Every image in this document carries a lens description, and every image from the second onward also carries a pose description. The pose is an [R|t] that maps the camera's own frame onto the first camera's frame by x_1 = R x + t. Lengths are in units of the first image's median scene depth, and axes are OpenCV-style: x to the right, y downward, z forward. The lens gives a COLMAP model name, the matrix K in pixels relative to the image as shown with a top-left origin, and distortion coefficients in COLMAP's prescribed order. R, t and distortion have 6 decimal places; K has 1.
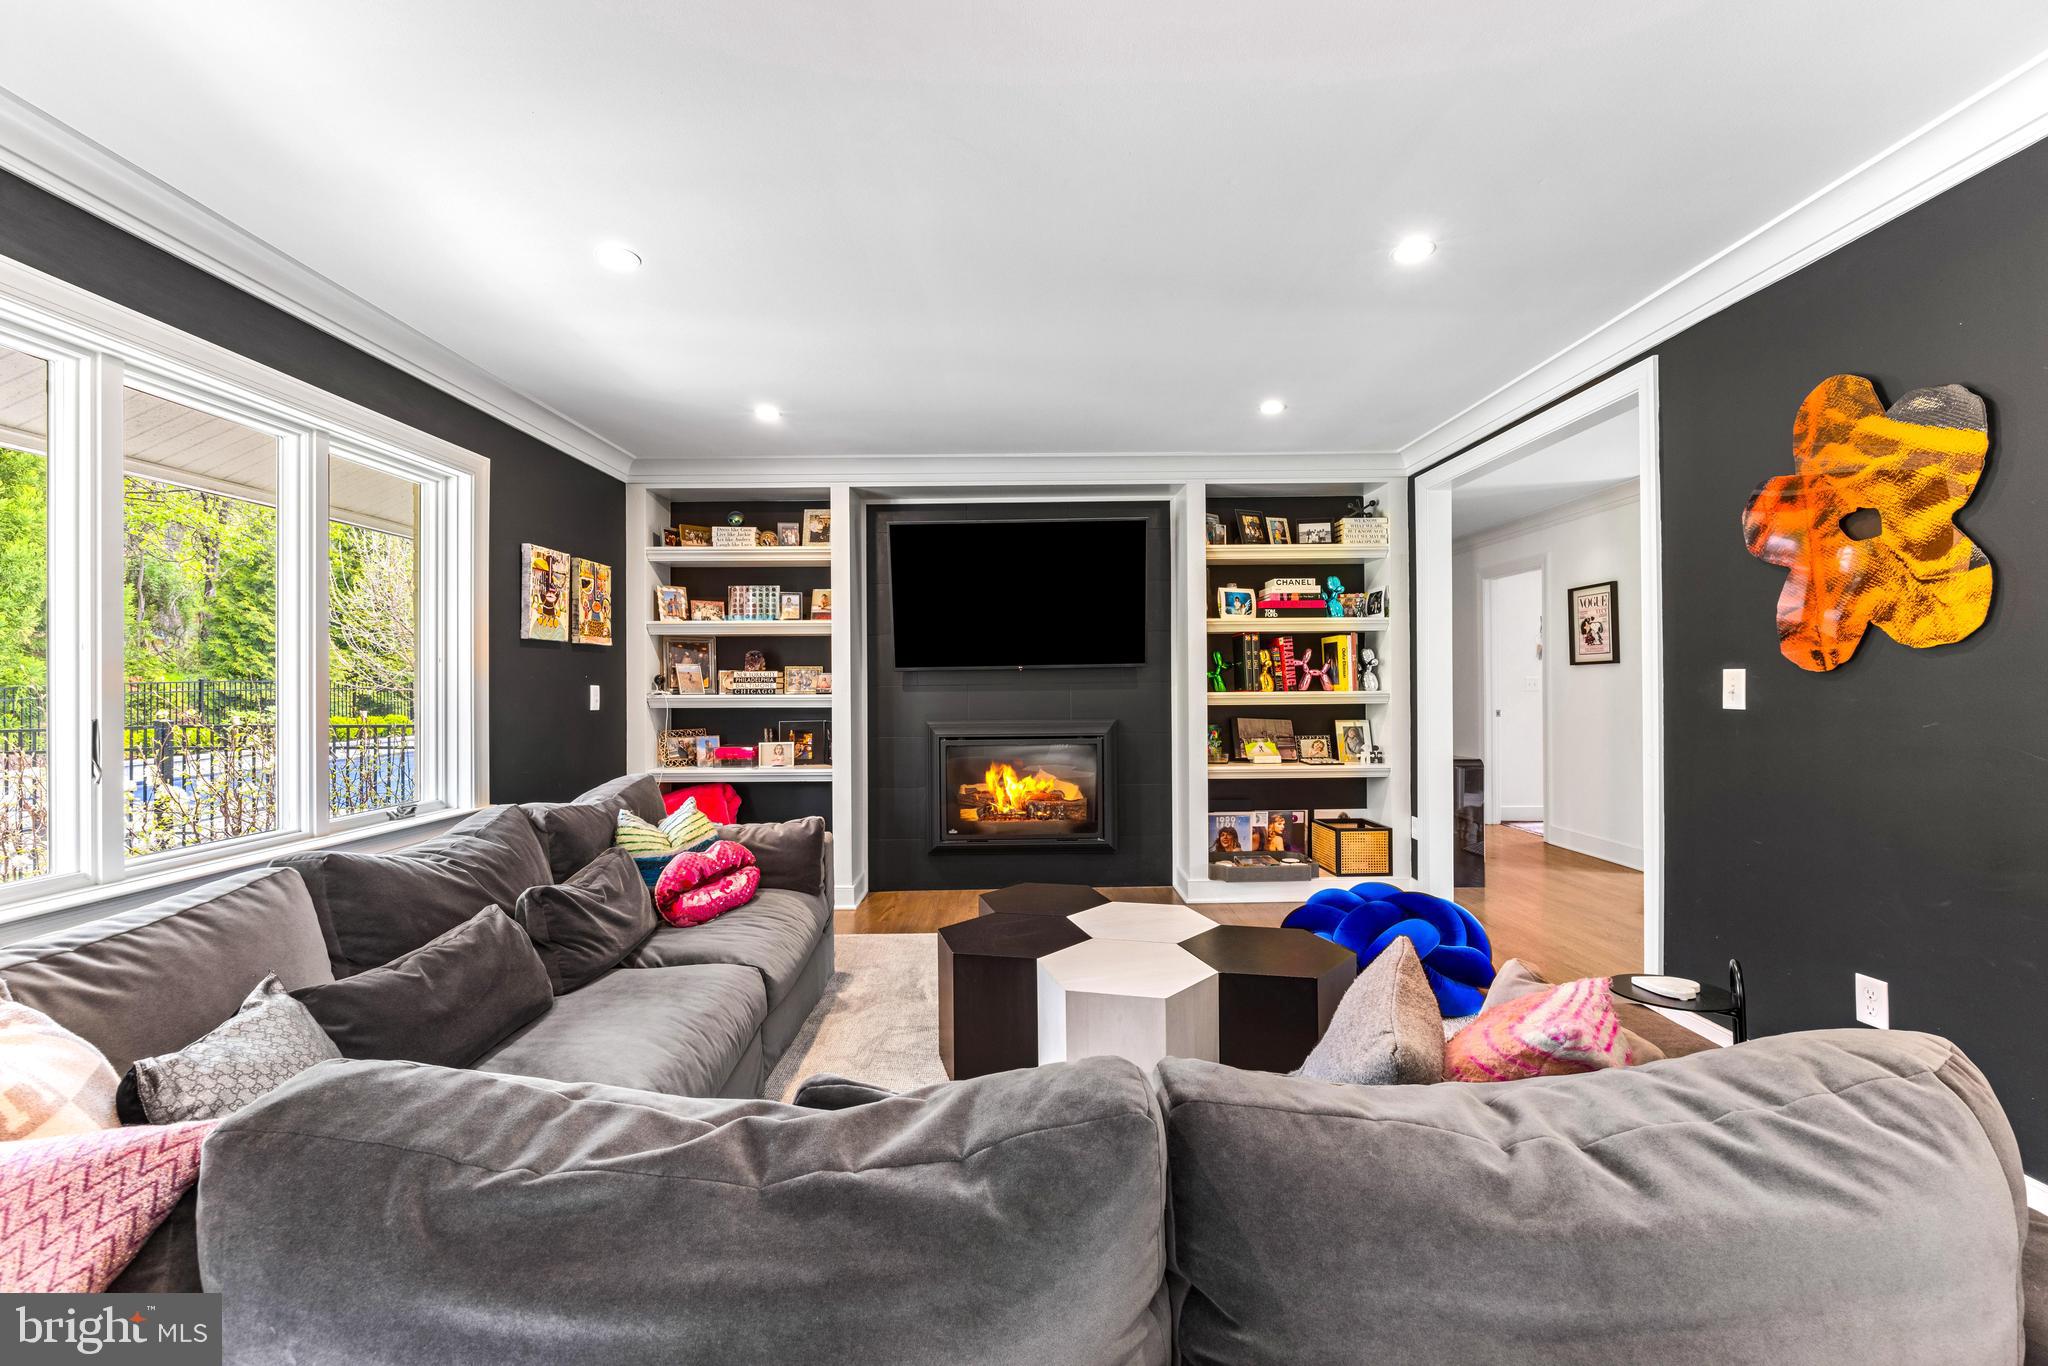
lens RADIAL K [[836.2, 0, 1022.1], [0, 836.2, 678.6], [0, 0, 1]] dist [-0.003462, 0.001718]
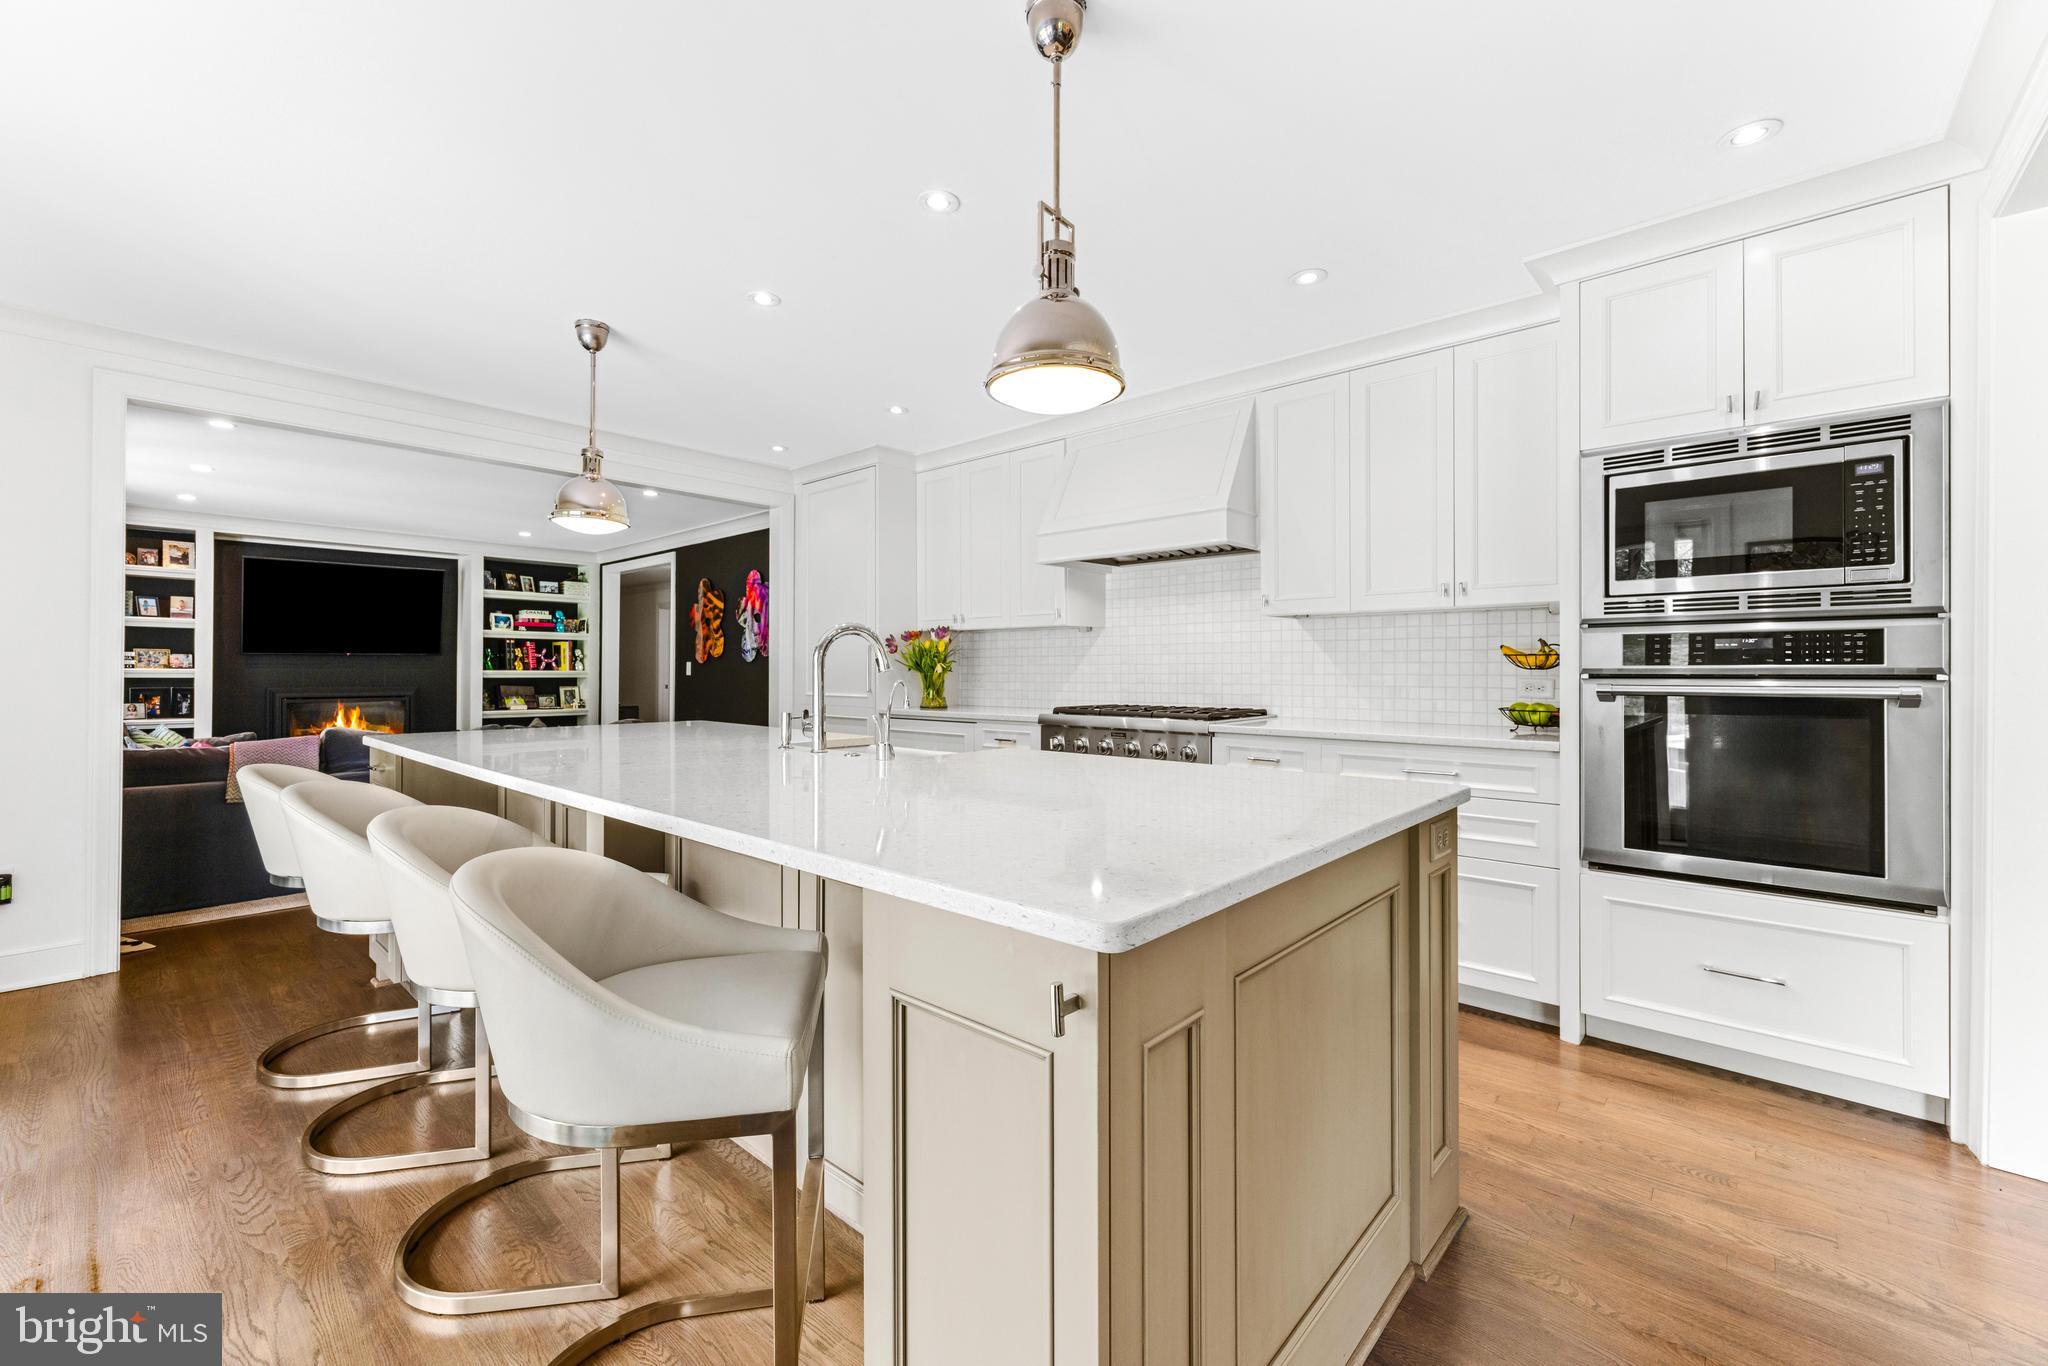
lens RADIAL K [[836.2, 0, 1017.6], [0, 836.2, 665.8], [0, 0, 1]] dist [-0.003462, 0.001718]
pose [[0.676194, 0.015723, 0.736556, -0.322783], [-0.012202, 0.999874, -0.010142, 0.010153], [-0.736623, -0.002130, 0.676300, -1.062620]]
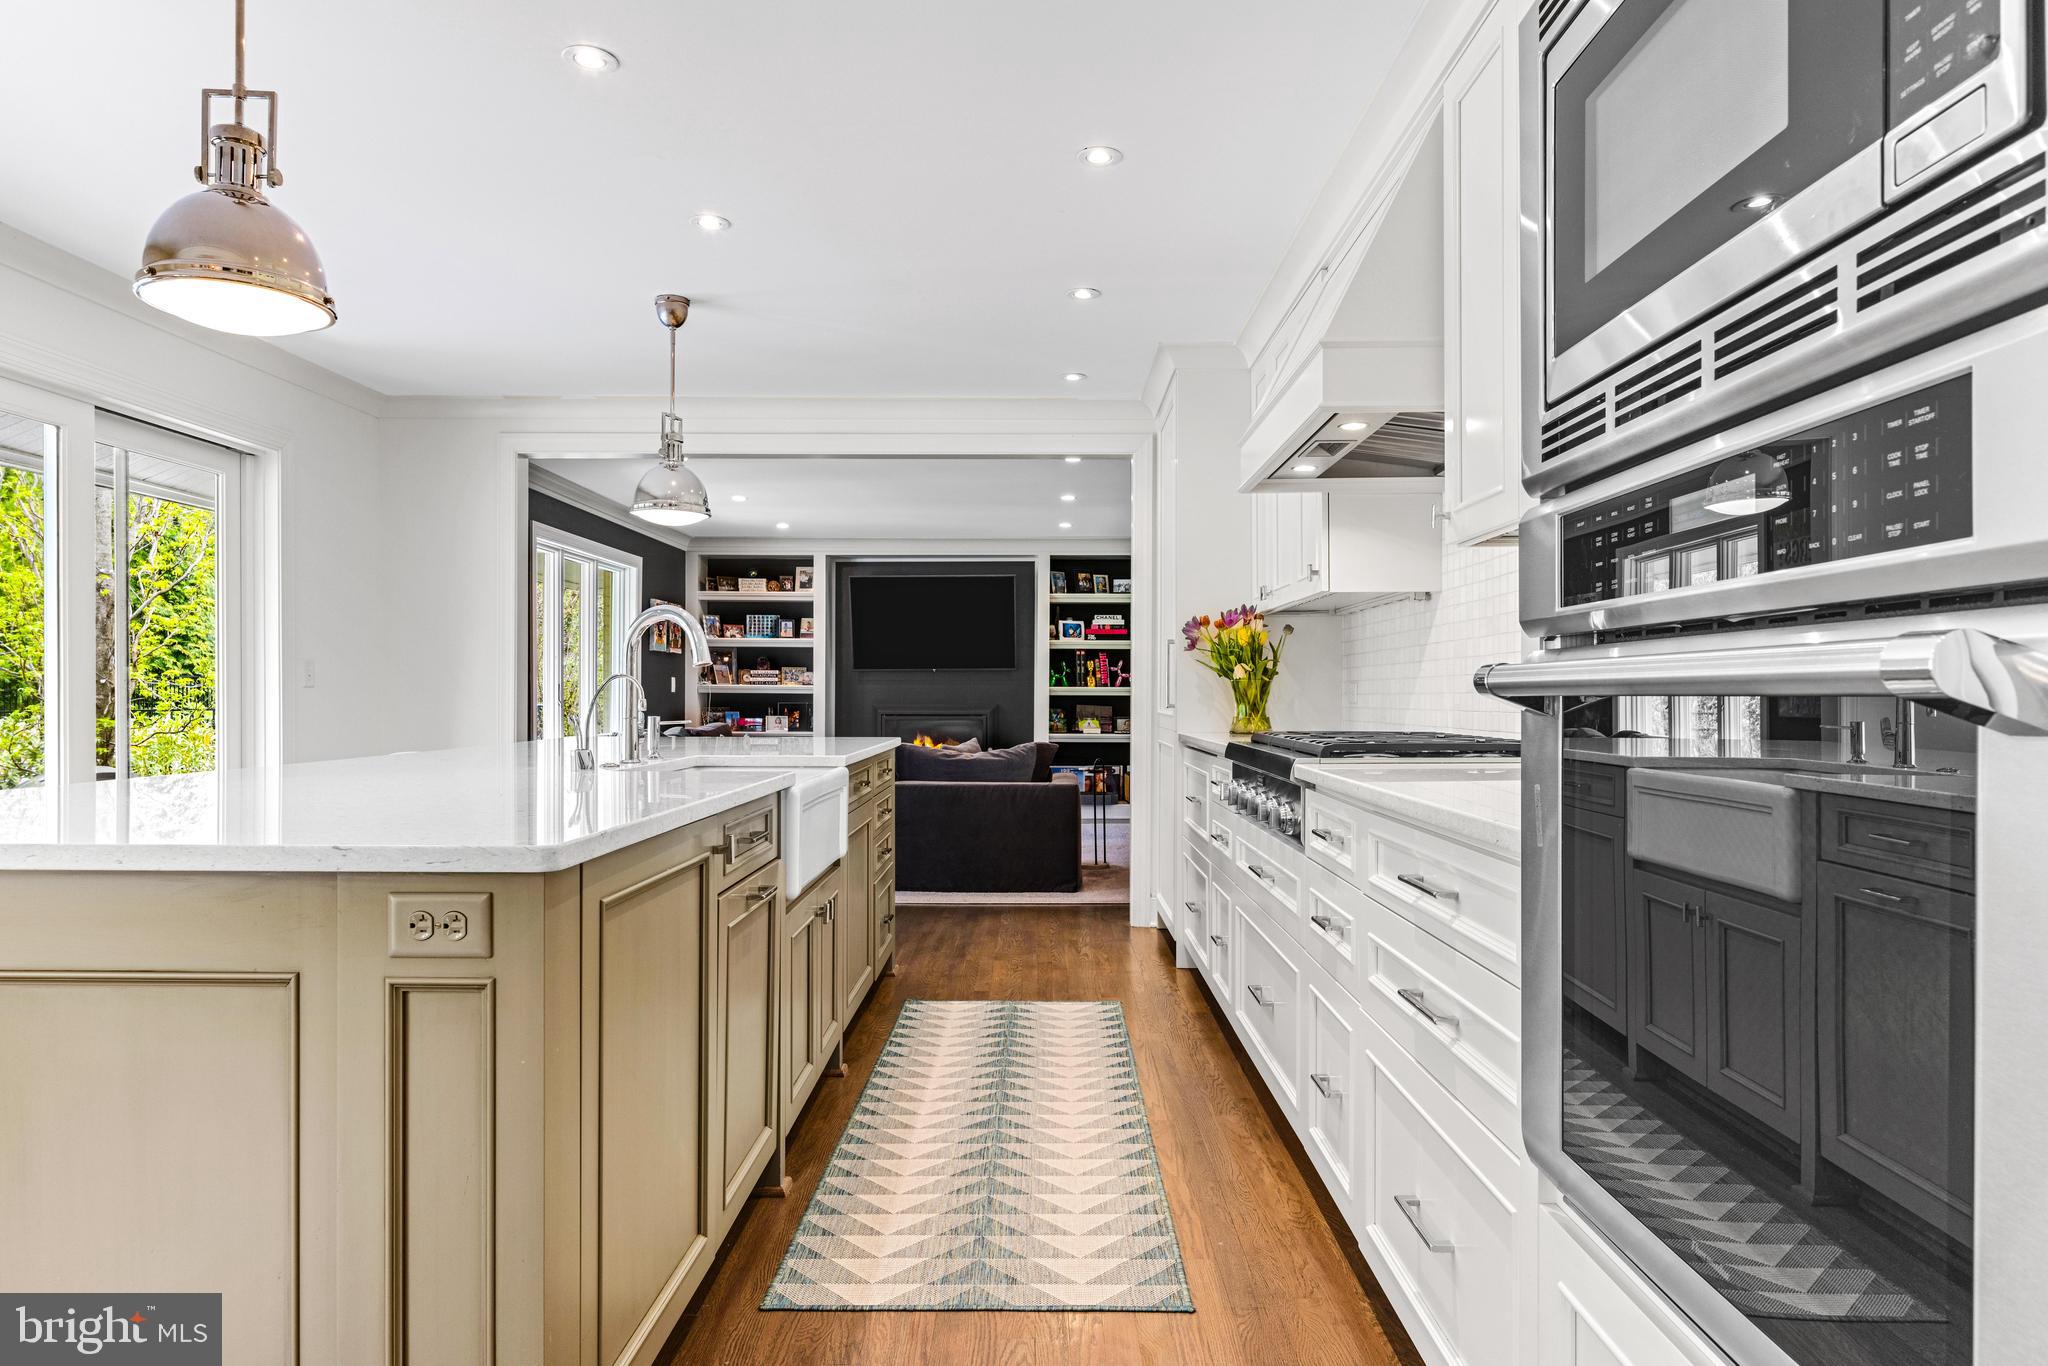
lens RADIAL K [[1198.7, 0, 1015.1], [0, 1198.7, 699.5], [0, 0, 1]] dist [0.001073, 0.008188]
pose [[0.999729, 0.012360, -0.019708, 0.196452], [-0.012169, 0.999878, 0.009780, 0.018402], [0.019827, -0.009537, 0.999758, -1.239862]]
